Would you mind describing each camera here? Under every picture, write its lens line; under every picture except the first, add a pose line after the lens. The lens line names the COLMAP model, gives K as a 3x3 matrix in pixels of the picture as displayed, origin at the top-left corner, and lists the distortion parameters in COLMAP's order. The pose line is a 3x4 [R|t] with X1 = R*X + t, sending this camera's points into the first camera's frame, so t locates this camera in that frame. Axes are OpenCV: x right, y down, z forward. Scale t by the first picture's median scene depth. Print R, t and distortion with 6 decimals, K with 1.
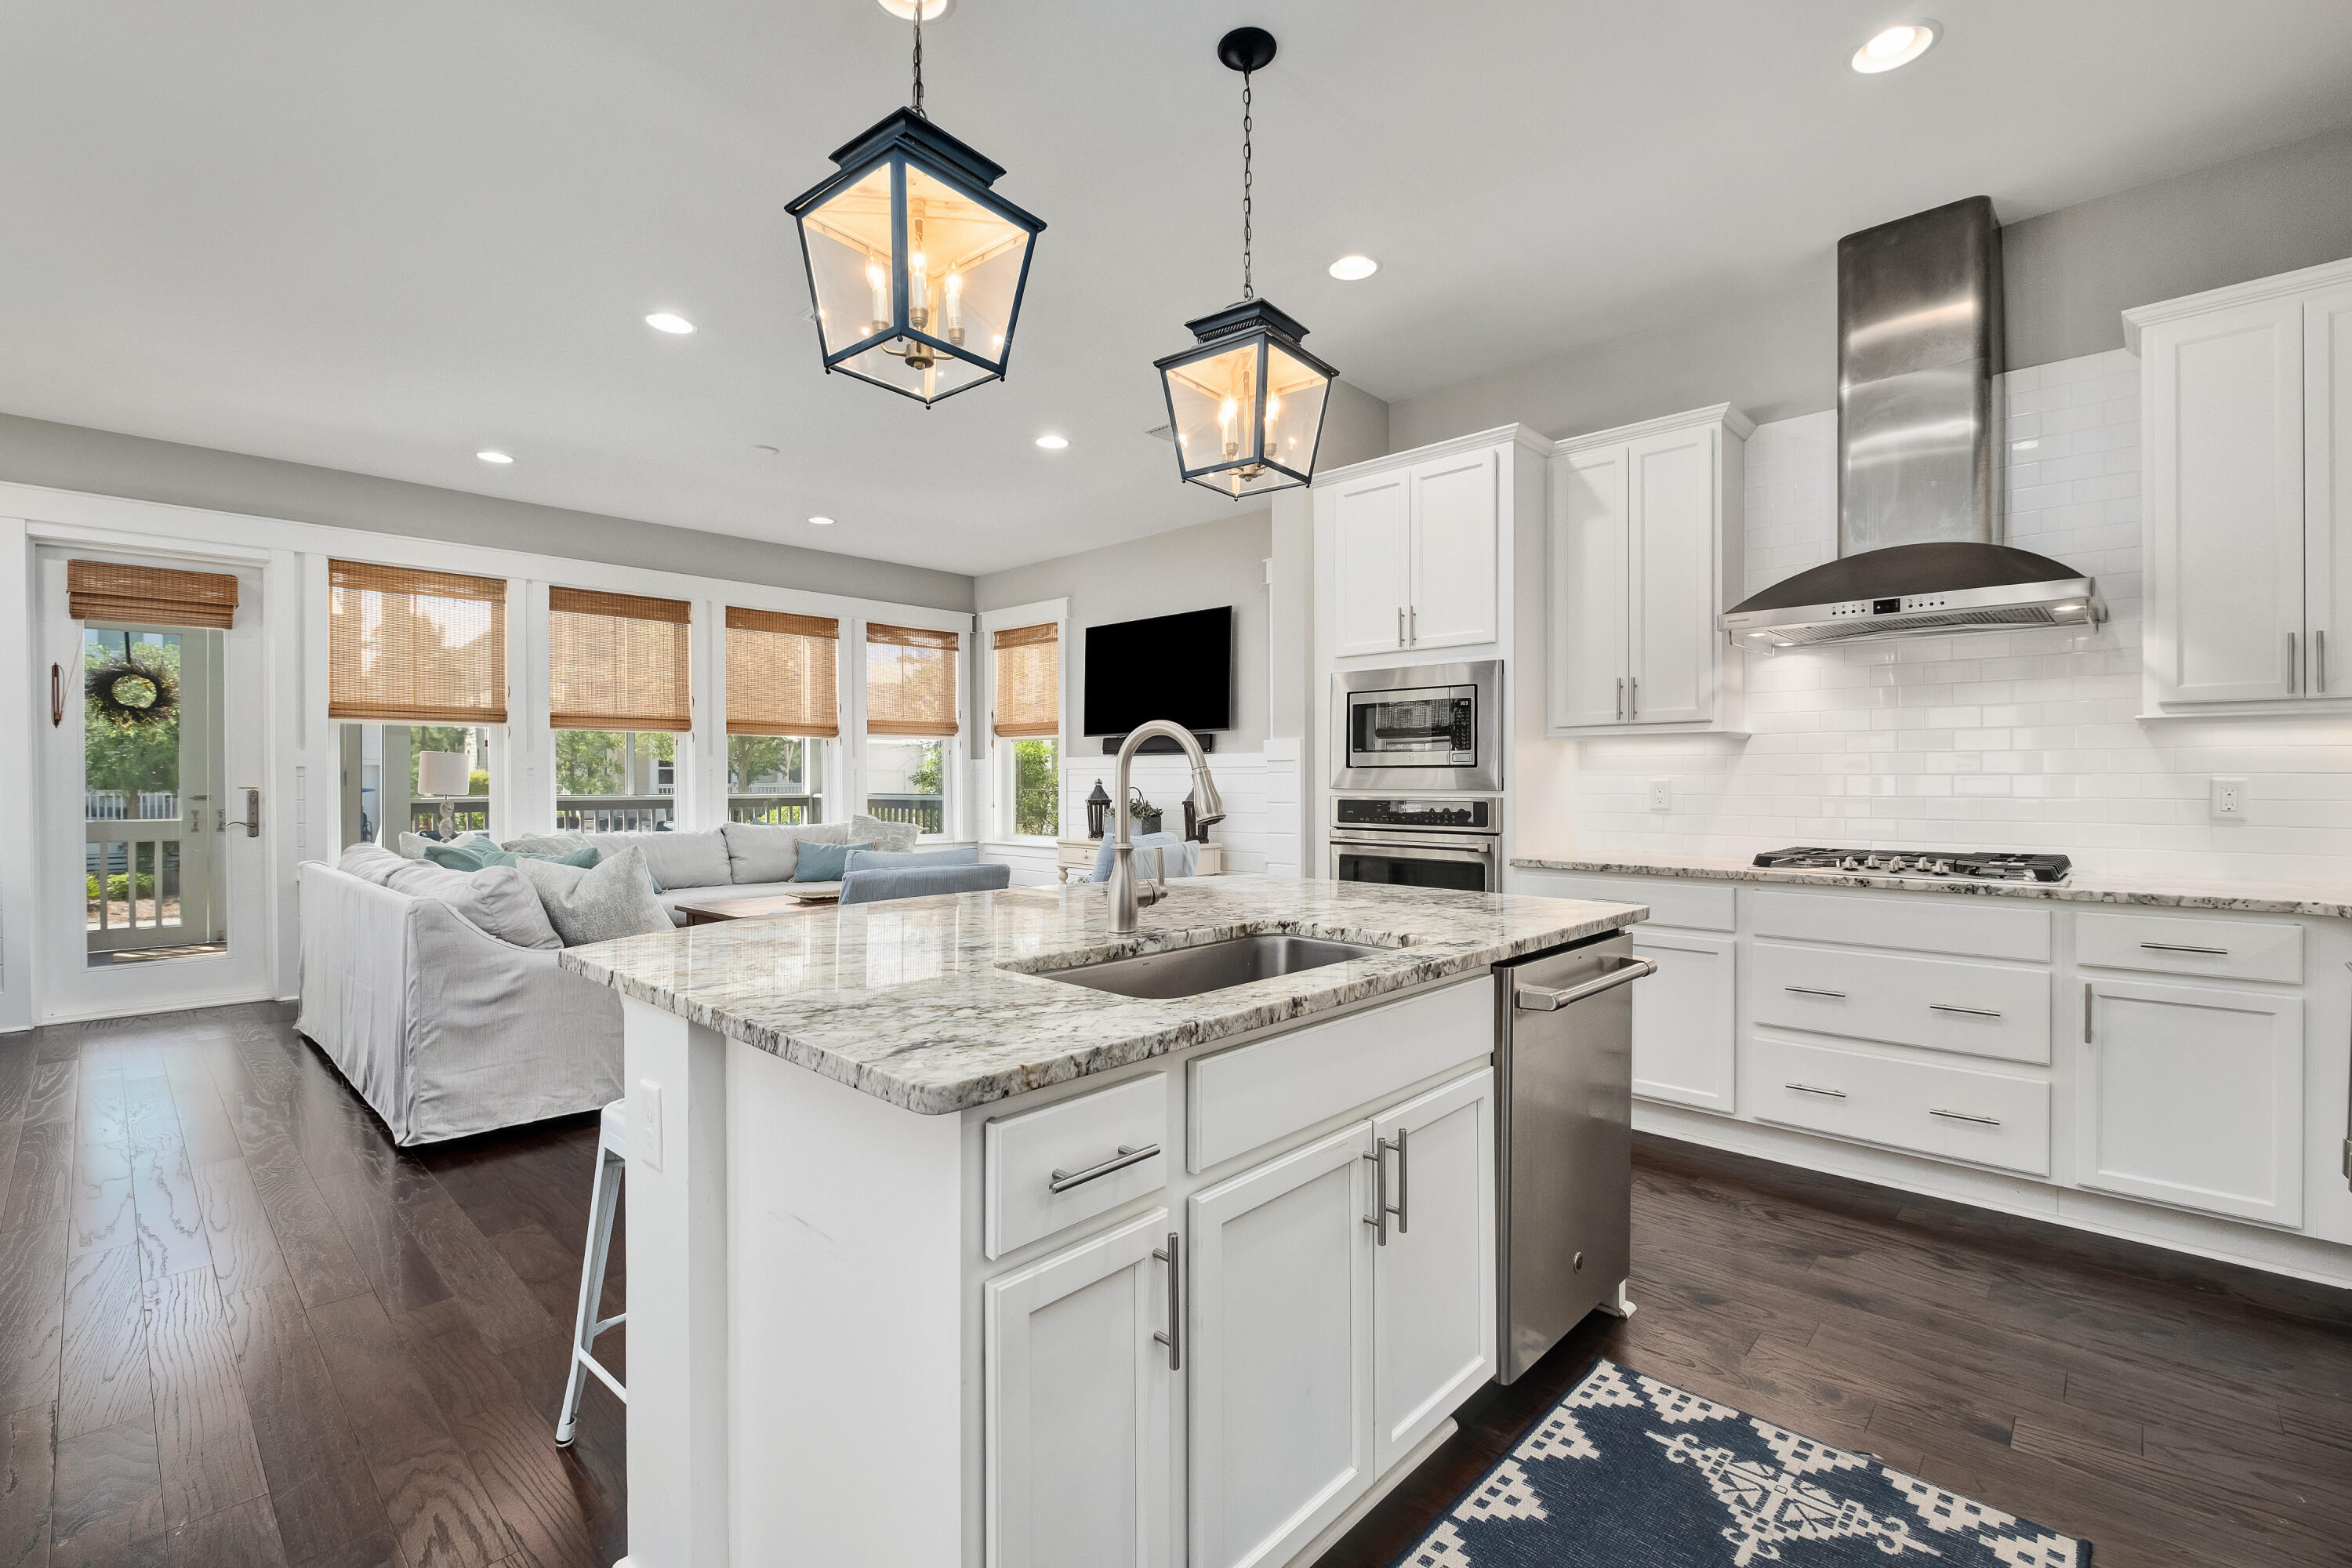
lens RADIAL K [[1032.6, 0, 1172.1], [0, 1032.6, 789.4], [0, 0, 1]] dist [0.001985, -0.002840]
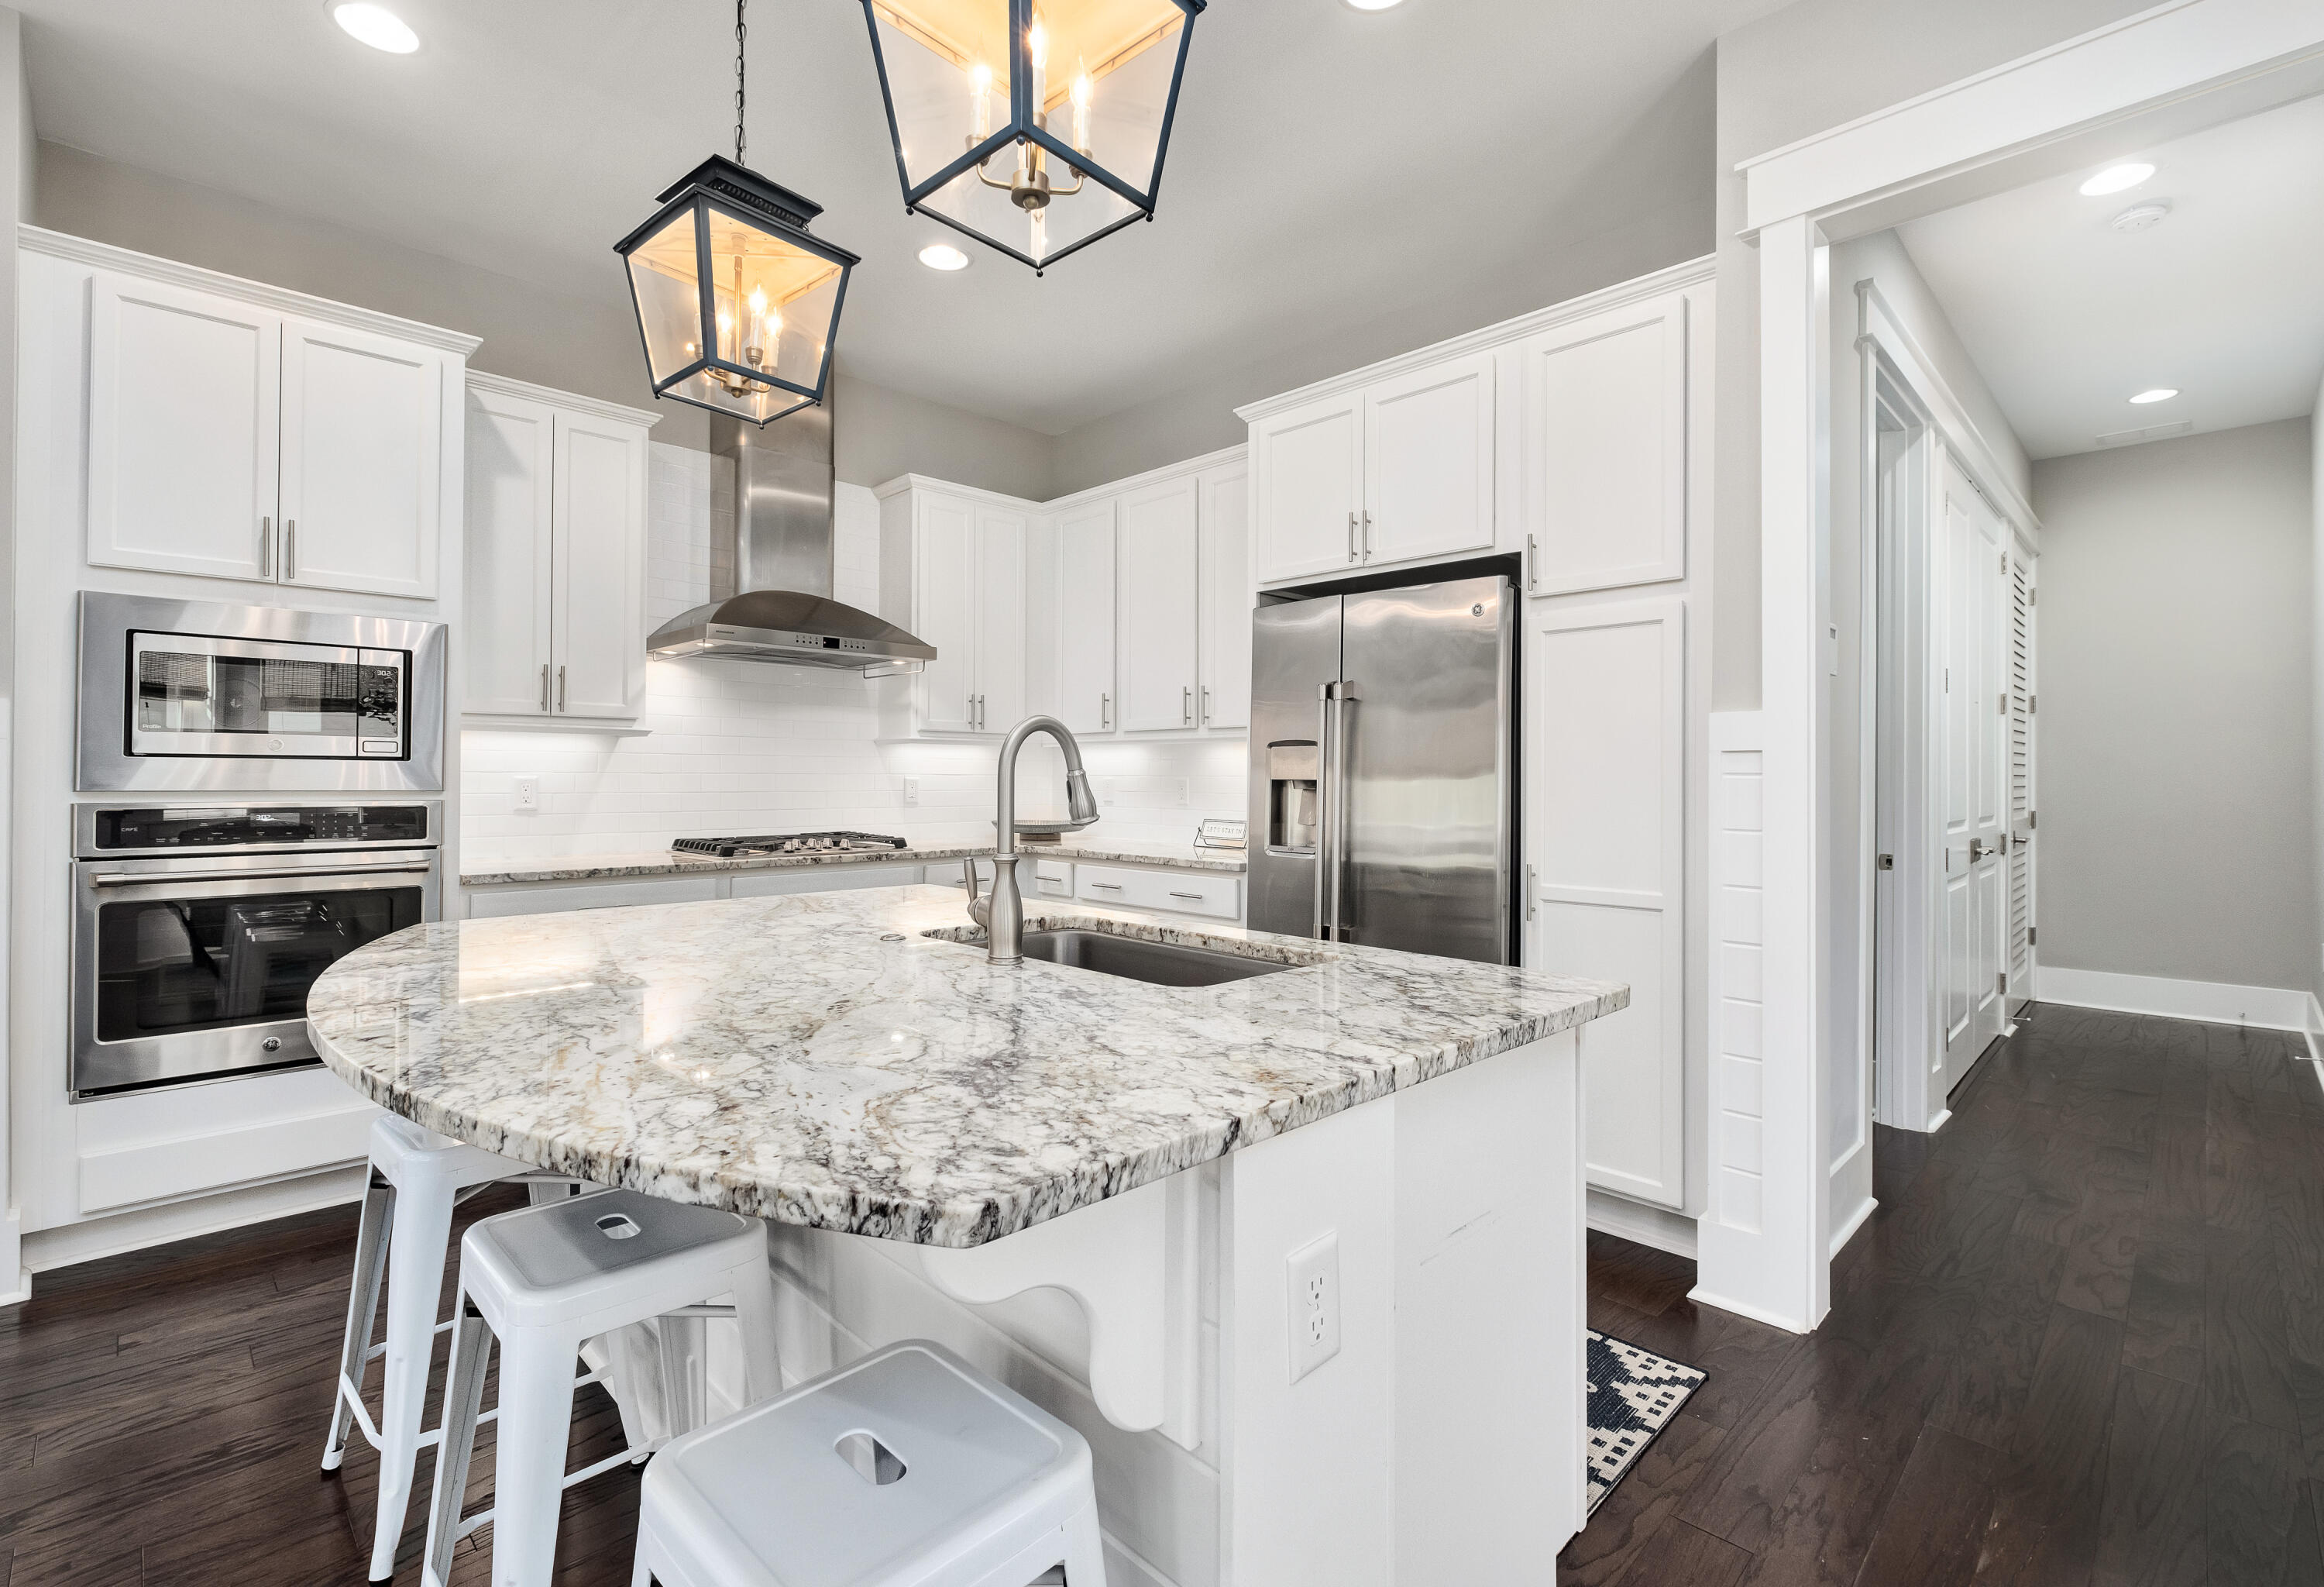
lens RADIAL K [[1061.8, 0, 1164.5], [0, 1061.8, 771.0], [0, 0, 1]] dist [-0.001174, -0.000221]
pose [[0.017556, 0.010353, 0.999792, -0.480205], [0.007006, 0.999921, -0.010477, -0.001336], [-0.999821, 0.007189, 0.017482, 0.442365]]
